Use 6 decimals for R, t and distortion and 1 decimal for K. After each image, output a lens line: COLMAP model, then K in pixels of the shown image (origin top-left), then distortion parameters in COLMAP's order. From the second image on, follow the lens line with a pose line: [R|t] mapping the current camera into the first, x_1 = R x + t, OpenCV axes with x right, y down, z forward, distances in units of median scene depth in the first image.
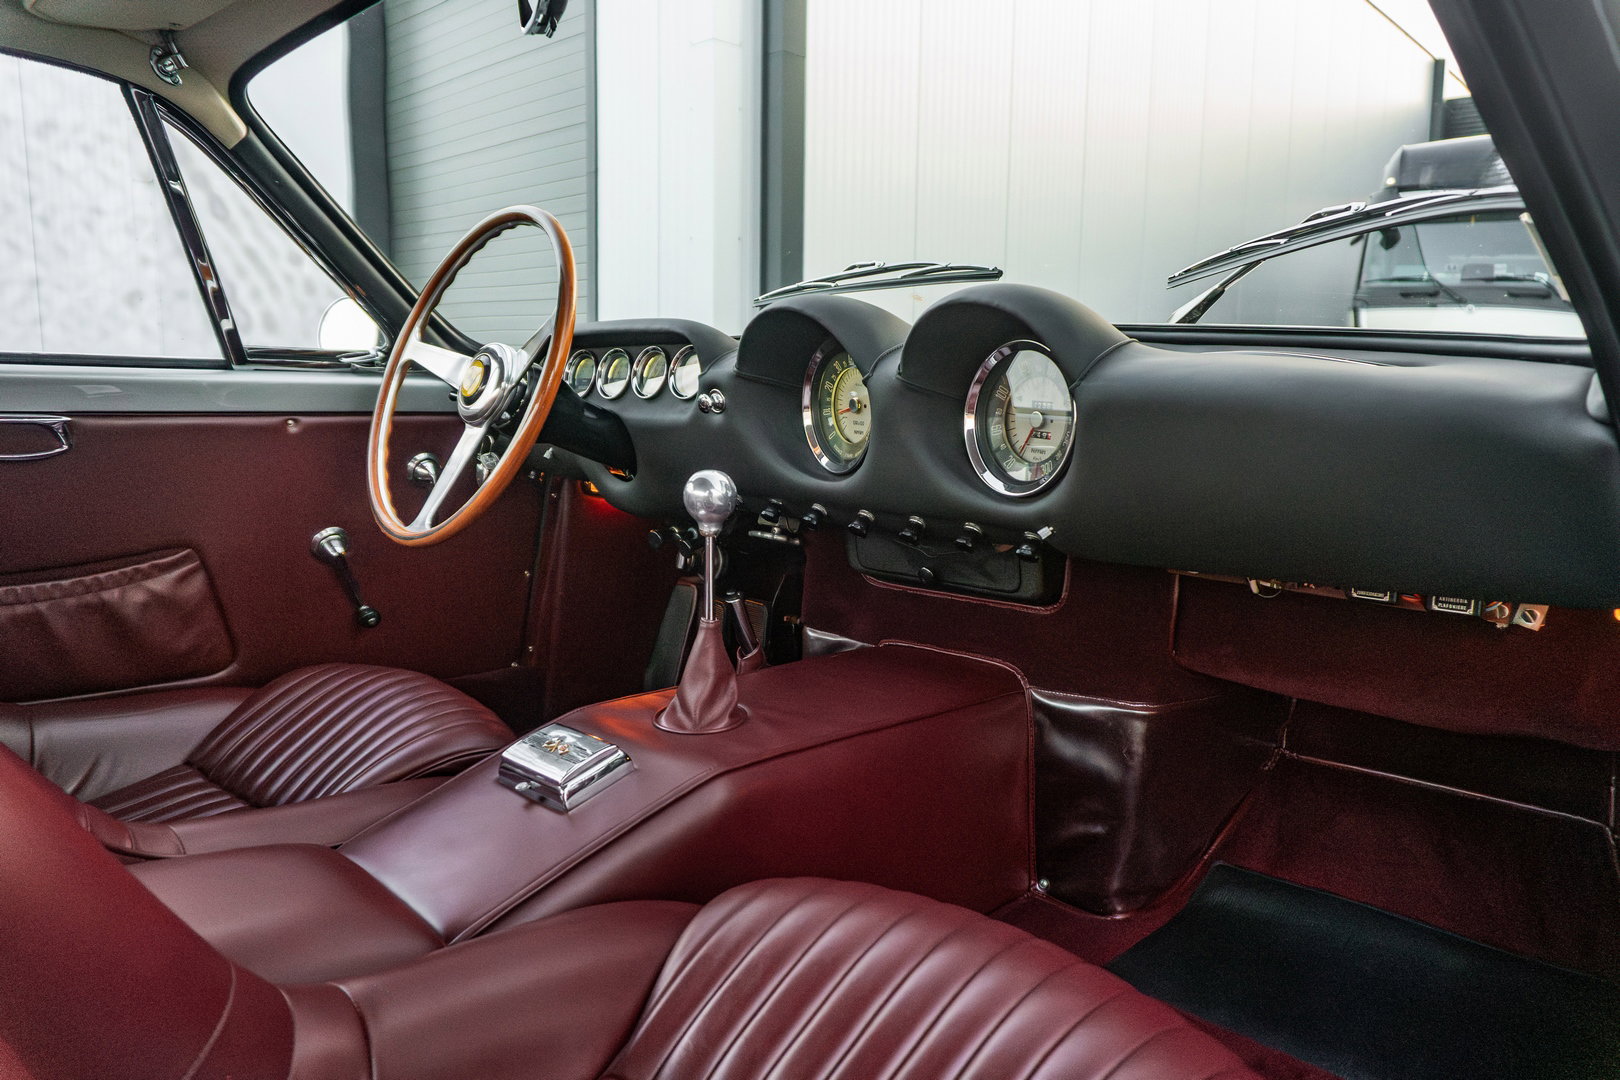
lens RADIAL K [[1077.0, 0, 807.8], [0, 1077.0, 536.7], [0, 0, 1]] dist [-0.020430, 0.001206]
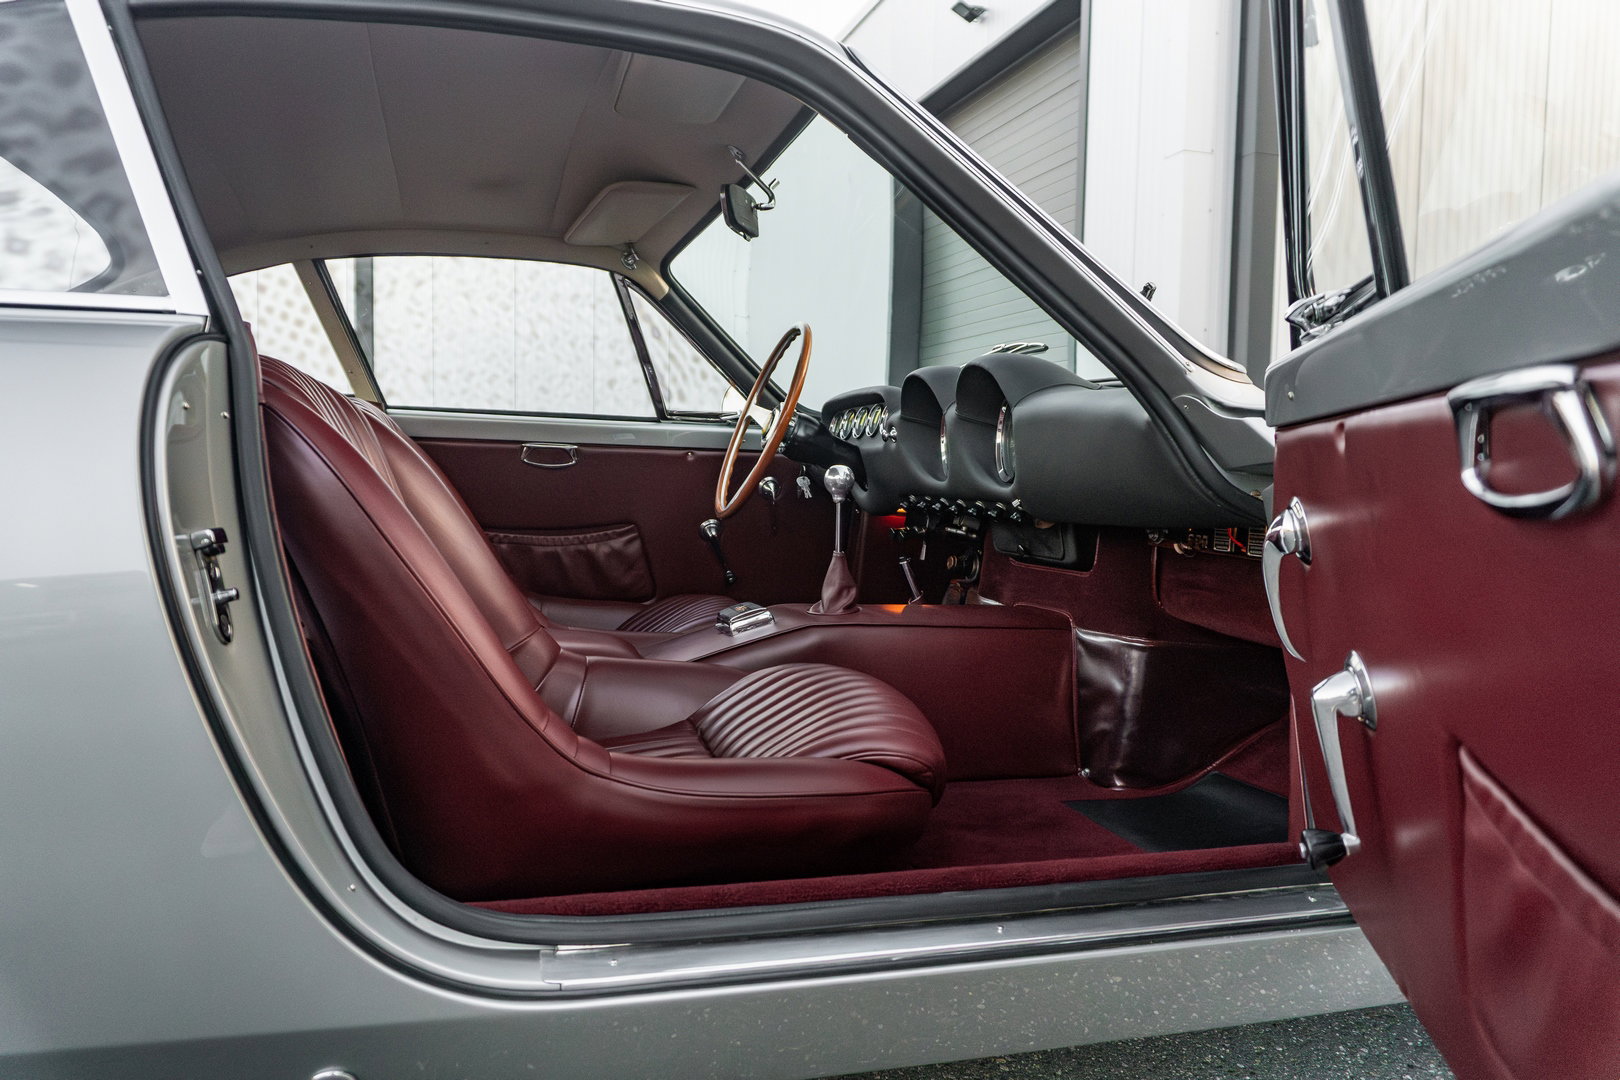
lens RADIAL K [[1077.0, 0, 809.5], [0, 1077.0, 538.8], [0, 0, 1]] dist [-0.020430, 0.001206]
pose [[0.879110, 0.036337, -0.475231, 0.568399], [-0.078499, 0.994512, -0.069170, 0.147771], [0.470109, 0.098113, 0.877138, -0.448365]]
